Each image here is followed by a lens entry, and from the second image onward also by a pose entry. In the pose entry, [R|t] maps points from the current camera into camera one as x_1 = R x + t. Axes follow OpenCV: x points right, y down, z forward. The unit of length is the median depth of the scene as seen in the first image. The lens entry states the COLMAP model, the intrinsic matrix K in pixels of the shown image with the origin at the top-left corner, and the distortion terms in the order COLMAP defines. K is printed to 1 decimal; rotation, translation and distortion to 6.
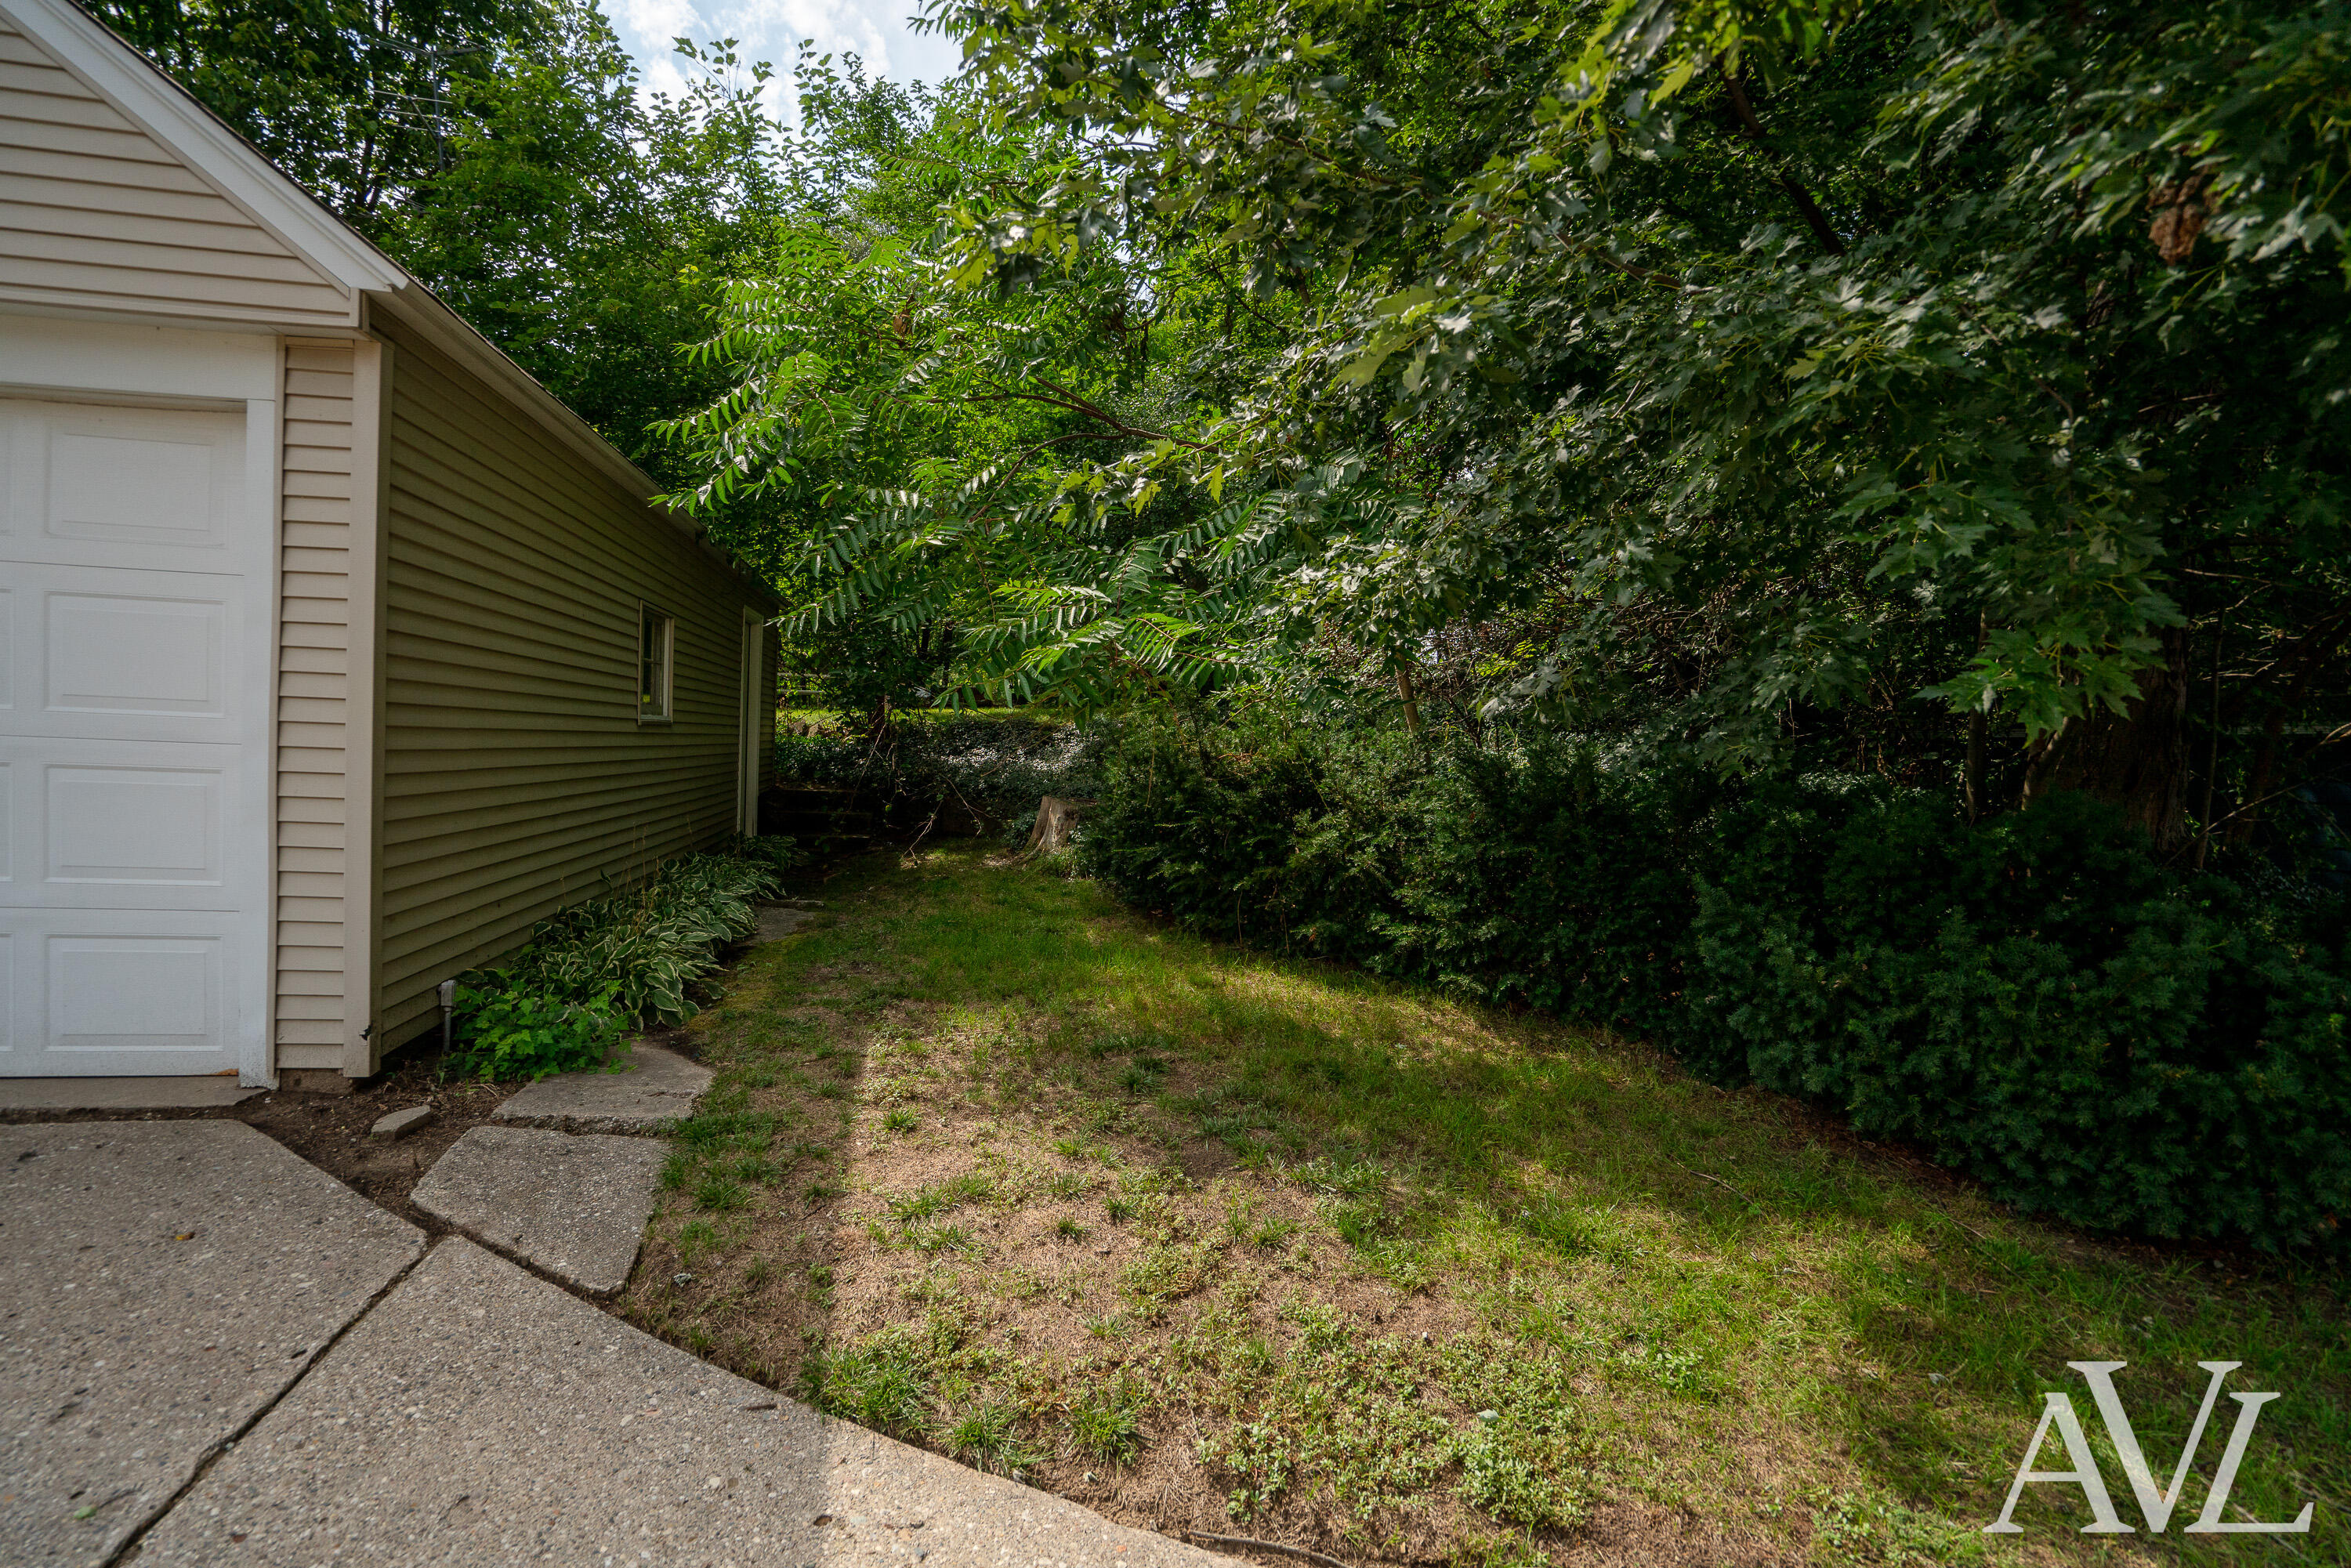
lens RADIAL K [[1087.1, 0, 1159.8], [0, 1087.1, 784.8], [0, 0, 1]] dist [-0.010586, 0.005554]
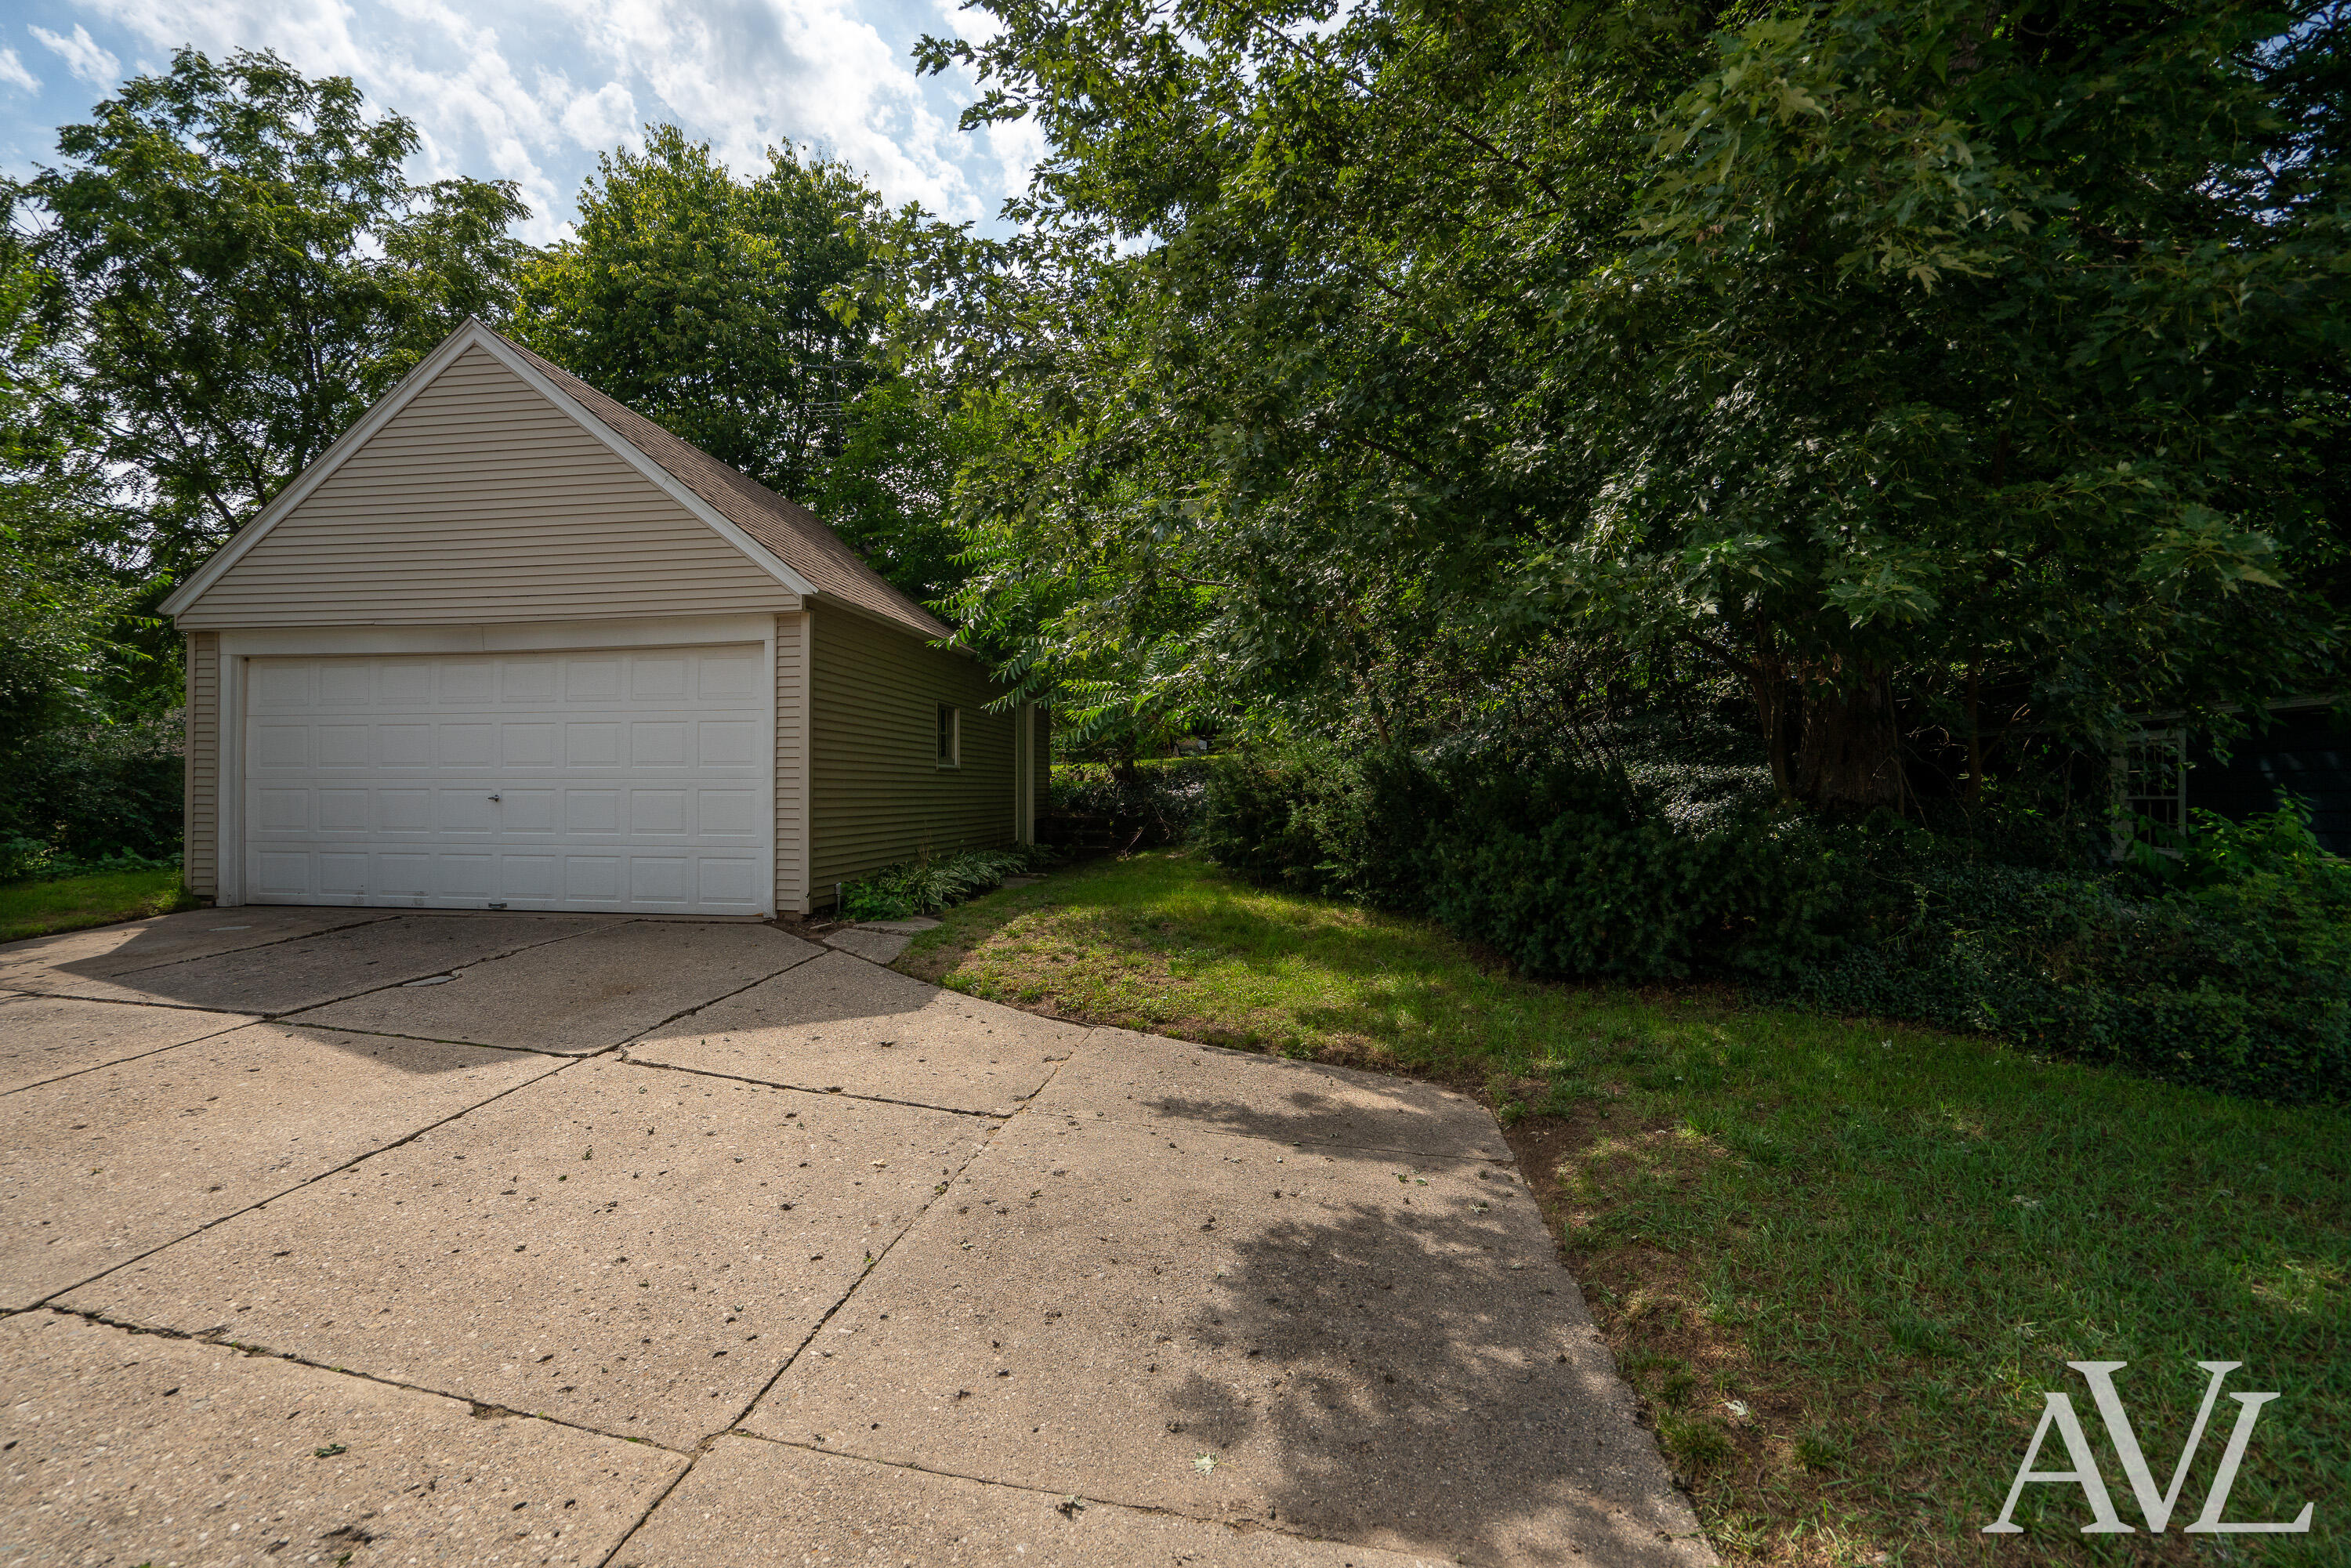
lens RADIAL K [[1087.1, 0, 1183.1], [0, 1087.1, 782.9], [0, 0, 1]] dist [-0.010586, 0.005554]
pose [[0.955356, -0.041079, -0.292587, 0.778918], [0.027226, 0.998314, -0.051264, 0.125537], [0.294199, 0.041009, 0.954864, -1.067776]]
